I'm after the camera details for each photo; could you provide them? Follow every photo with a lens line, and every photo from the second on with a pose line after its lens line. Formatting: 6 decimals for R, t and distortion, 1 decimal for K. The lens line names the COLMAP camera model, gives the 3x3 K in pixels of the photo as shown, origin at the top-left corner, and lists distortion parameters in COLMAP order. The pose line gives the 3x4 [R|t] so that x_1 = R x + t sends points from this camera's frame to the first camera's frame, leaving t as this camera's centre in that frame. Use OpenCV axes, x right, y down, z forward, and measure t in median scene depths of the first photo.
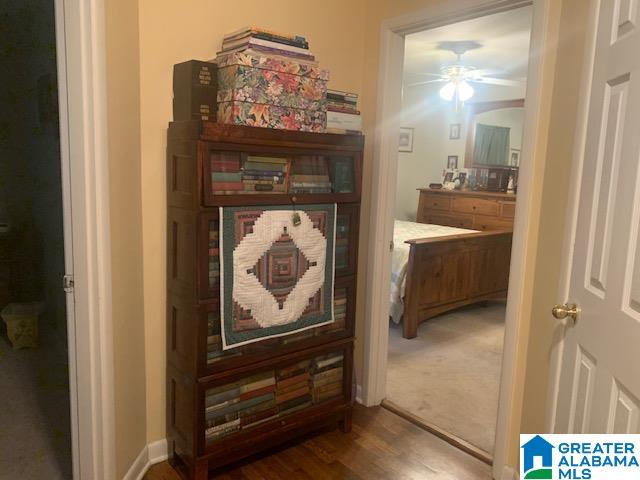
lens RADIAL K [[487.4, 0, 308.8], [0, 487.4, 234.3], [0, 0, 1]] dist [0.035882, -0.019689]
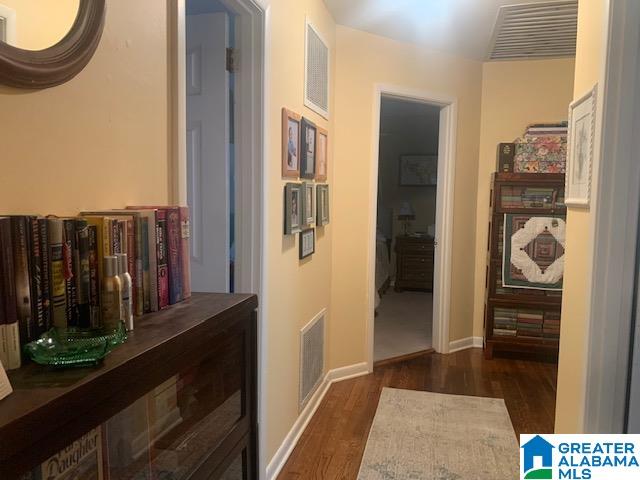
lens RADIAL K [[487.4, 0, 320.2], [0, 487.4, 240.5], [0, 0, 1]] dist [0.035882, -0.019689]
pose [[0.603398, 0.052605, -0.795703, 0.866225], [-0.108412, 0.993969, -0.016499, 0.151283], [0.790037, 0.096219, 0.605462, -0.726524]]
